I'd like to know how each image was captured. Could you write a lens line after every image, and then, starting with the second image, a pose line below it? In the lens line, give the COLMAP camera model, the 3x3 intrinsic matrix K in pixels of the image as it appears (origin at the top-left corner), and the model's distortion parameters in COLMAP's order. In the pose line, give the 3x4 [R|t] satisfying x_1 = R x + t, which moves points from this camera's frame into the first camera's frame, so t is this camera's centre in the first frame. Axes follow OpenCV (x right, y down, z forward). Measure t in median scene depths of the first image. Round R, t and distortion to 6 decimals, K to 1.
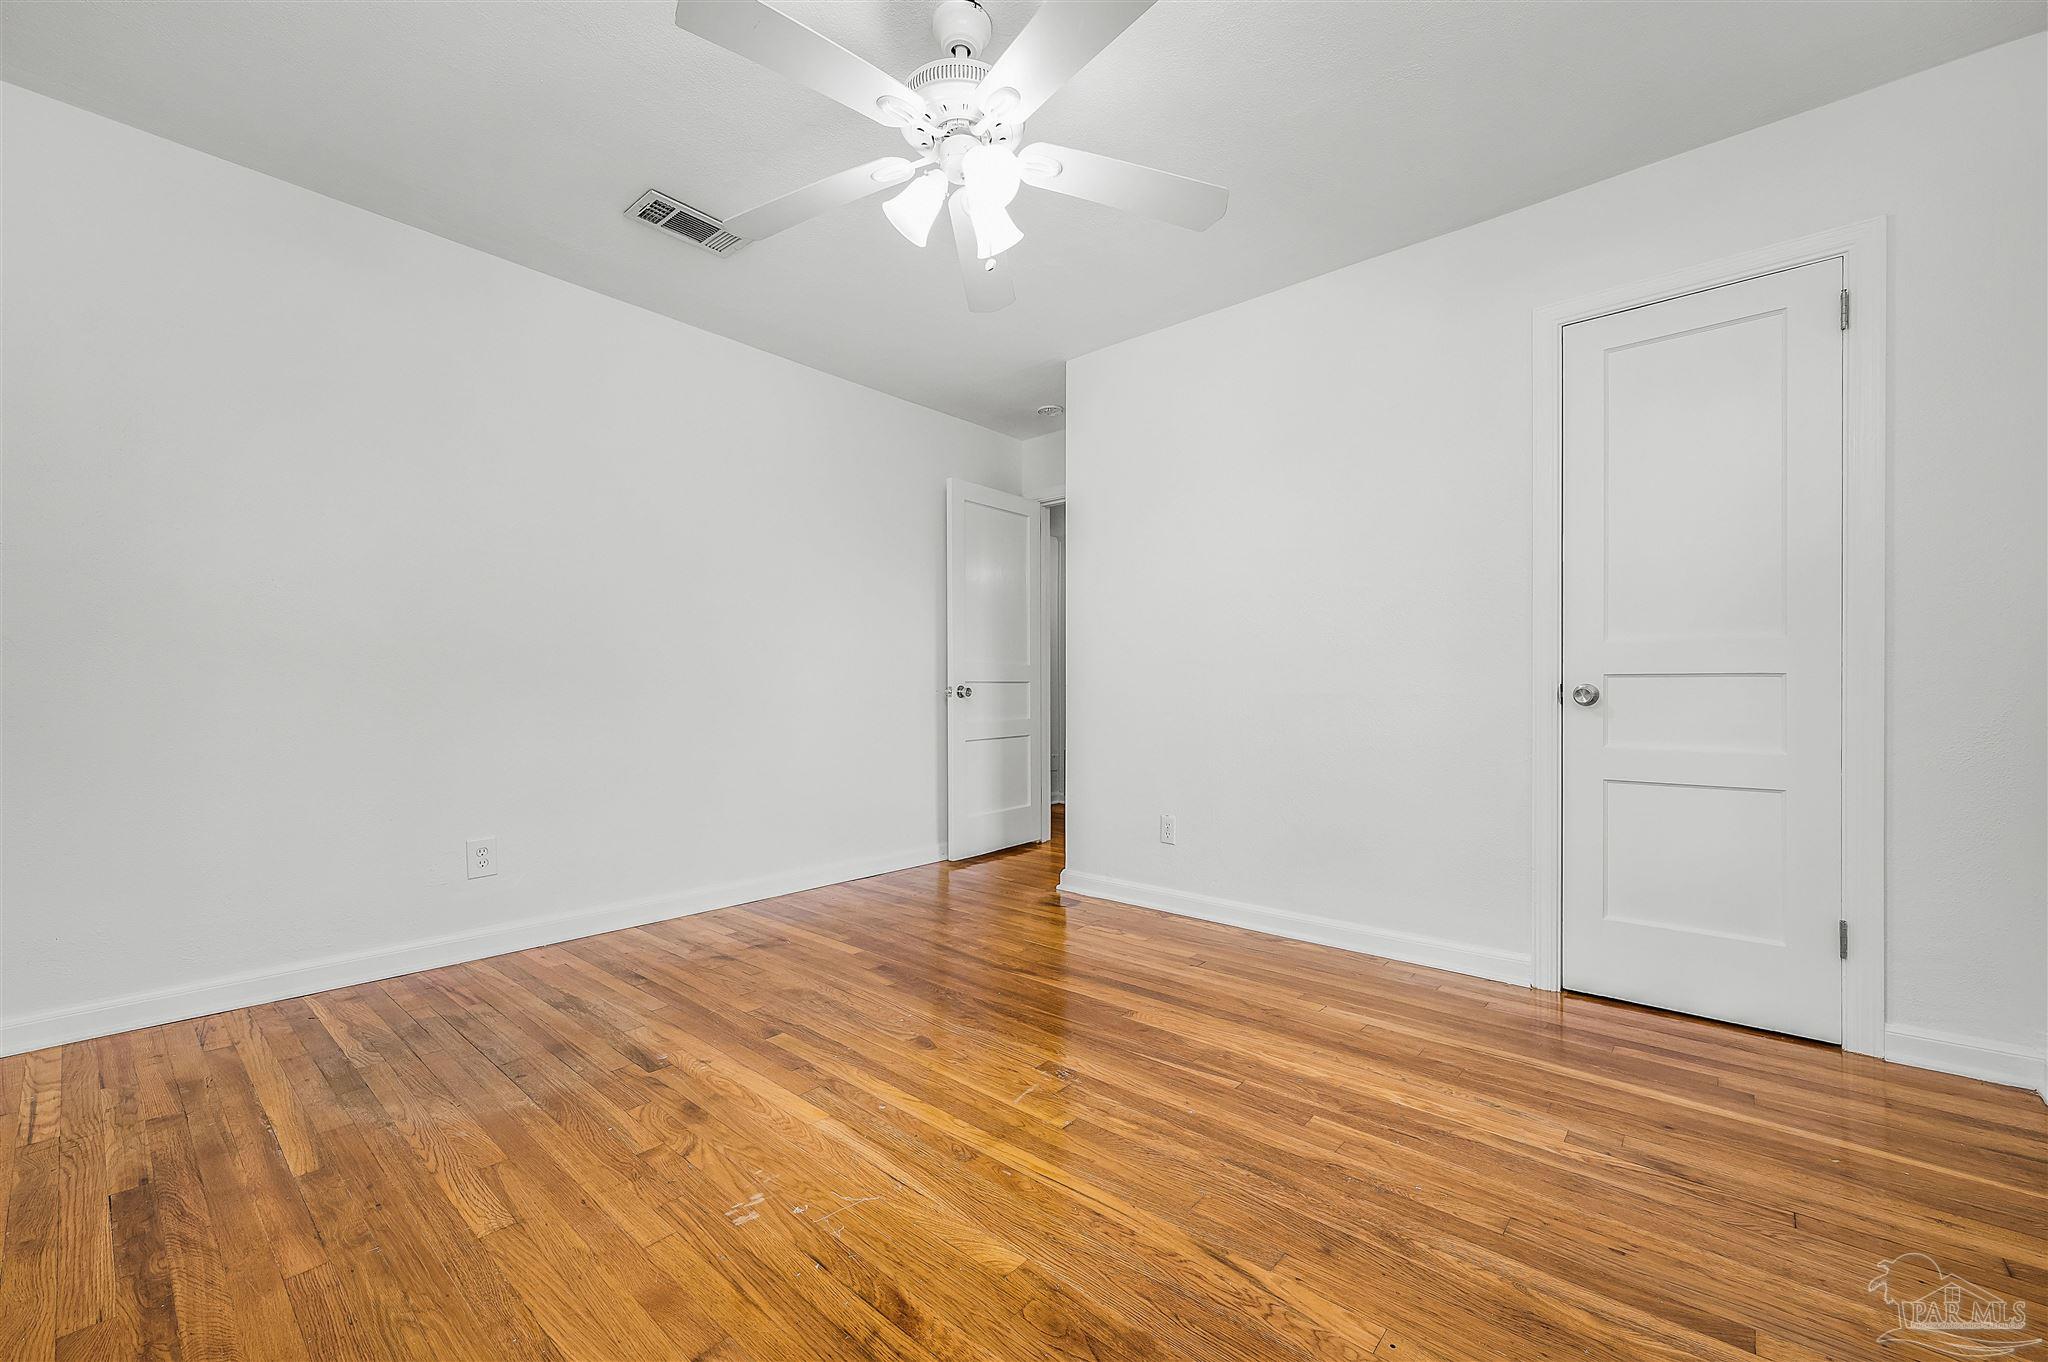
lens RADIAL K [[815.0, 0, 1043.0], [0, 815.0, 693.9], [0, 0, 1]] dist [0.000116, 0.000058]
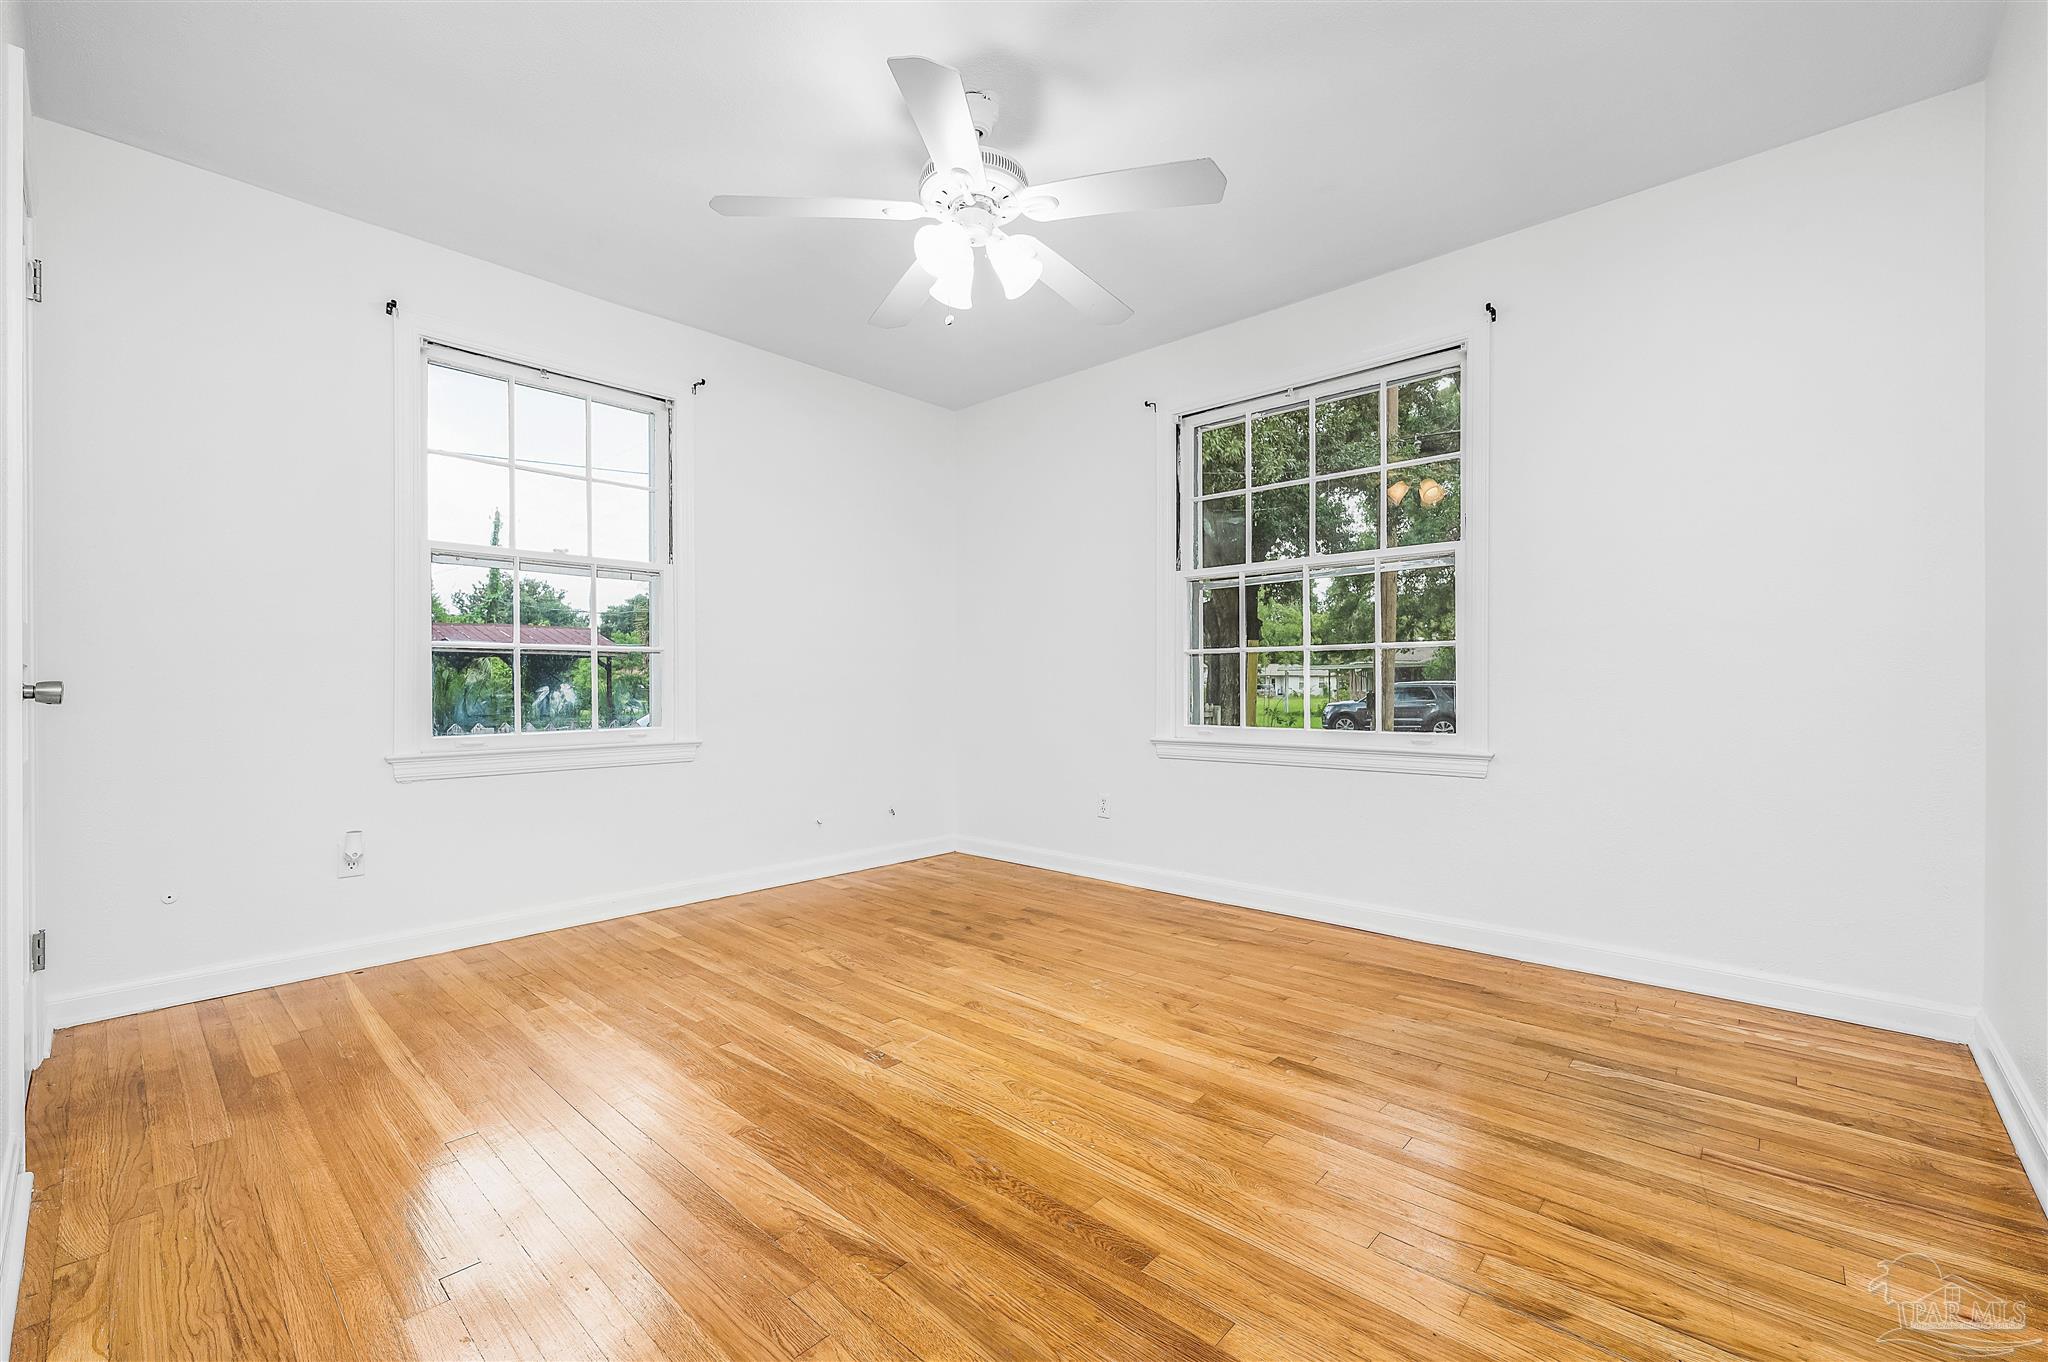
lens RADIAL K [[845.5, 0, 1030.1], [0, 845.5, 688.9], [0, 0, 1]] dist [0.000465, 0.000040]
pose [[-0.999265, 0.000907, 0.038321, -0.200744], [0.001129, 0.999983, 0.005764, -0.004544], [-0.038315, 0.005803, -0.999249, 1.964409]]
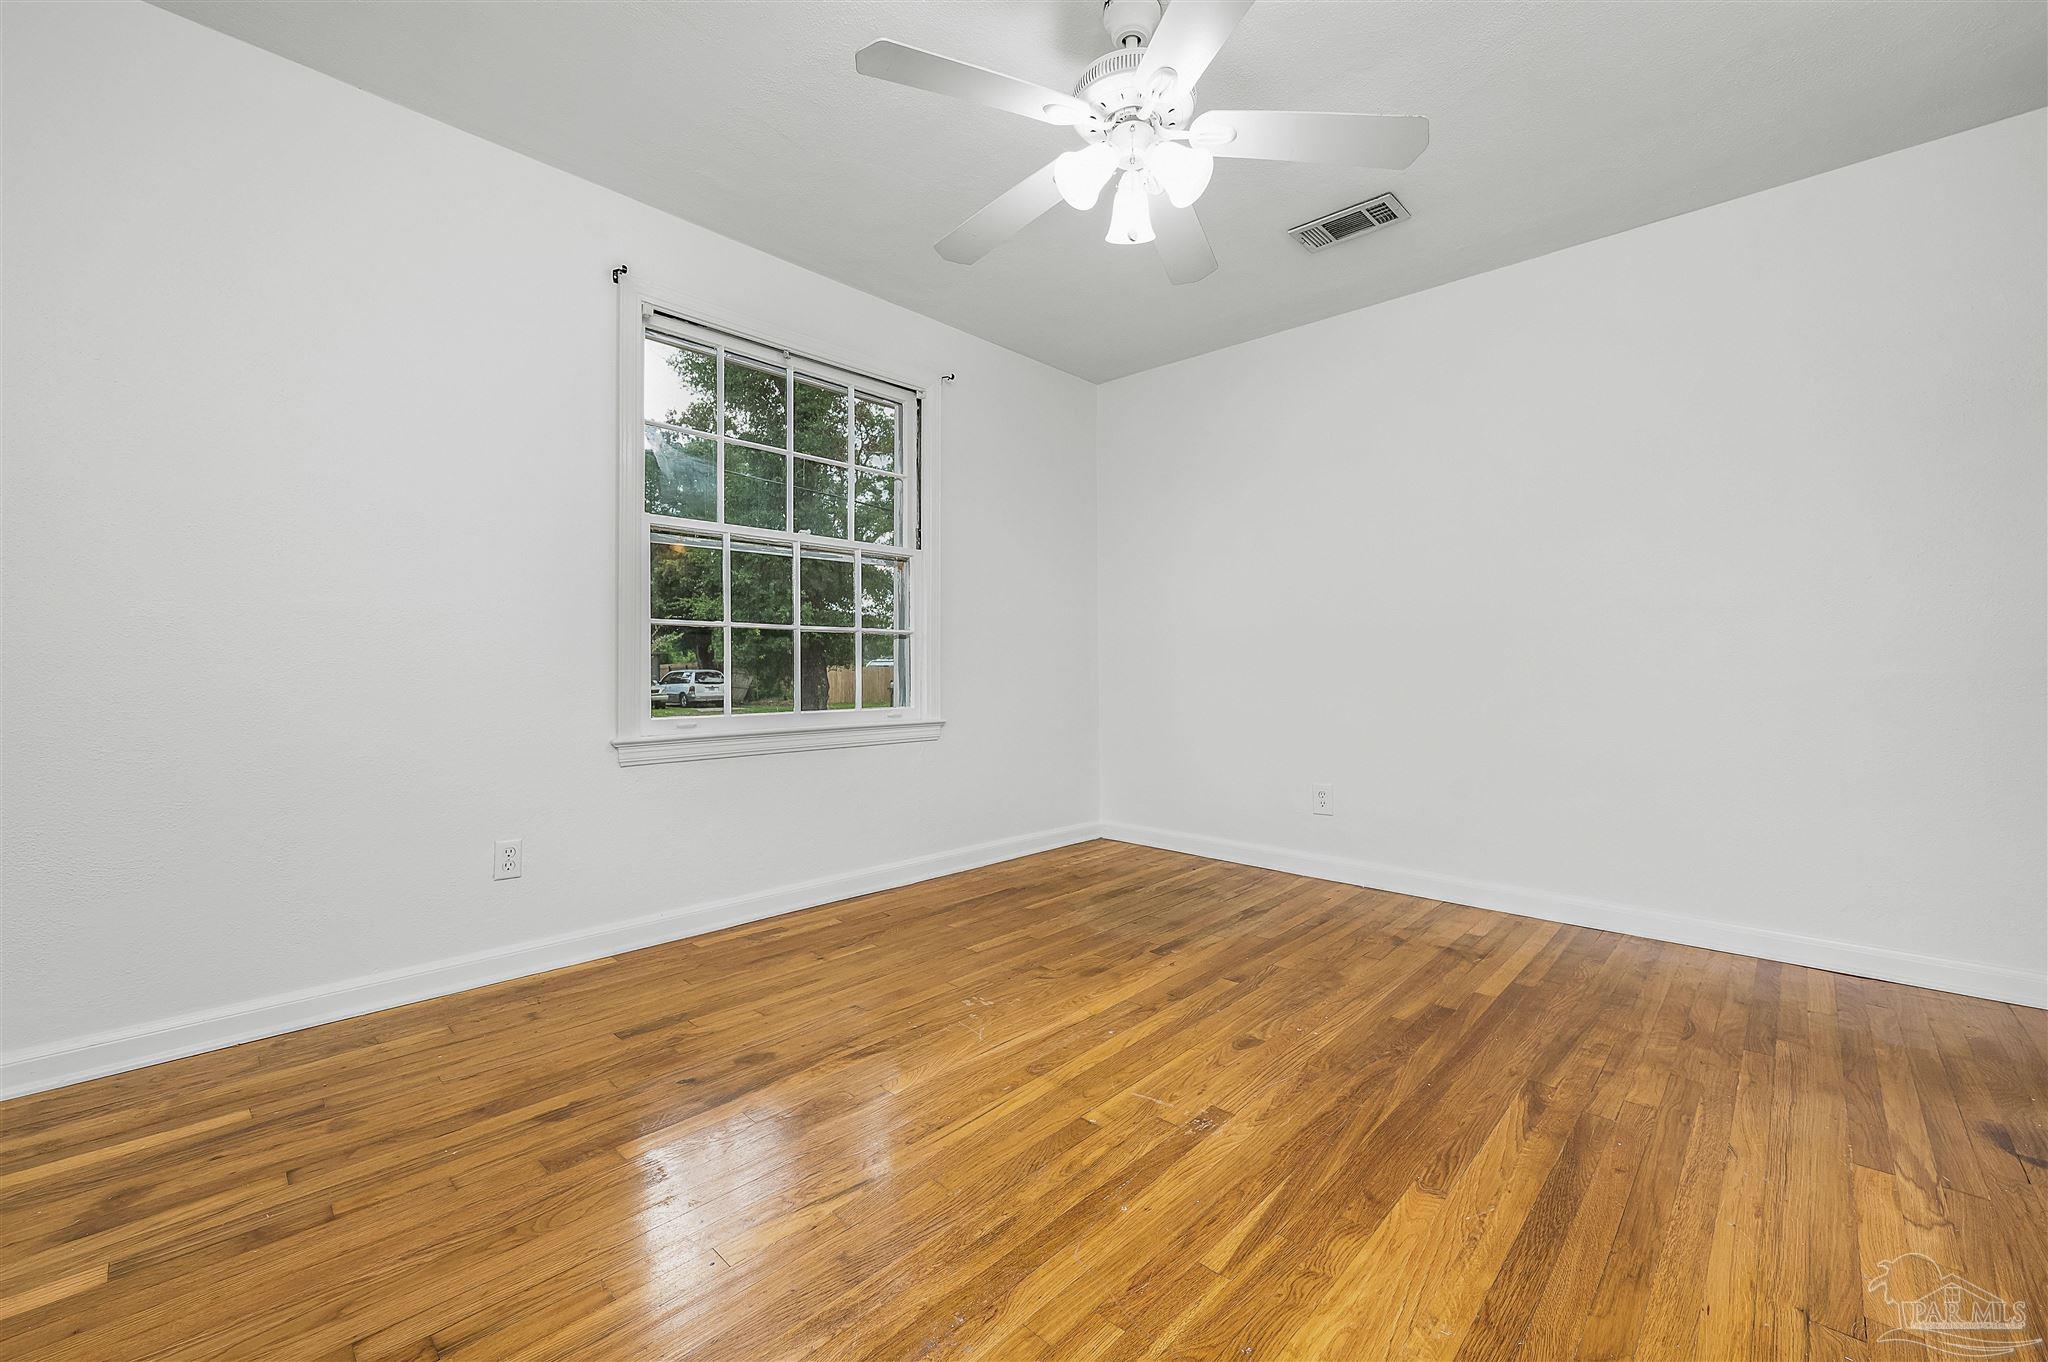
lens RADIAL K [[833.5, 0, 1023.5], [0, 833.5, 669.9], [0, 0, 1]] dist [0.000969, 0.000092]
pose [[-0.053946, 0.001254, -0.998543, 0.847167], [-0.003623, 0.999992, 0.001451, 0.000388], [0.998537, 0.003696, -0.053941, 0.820528]]
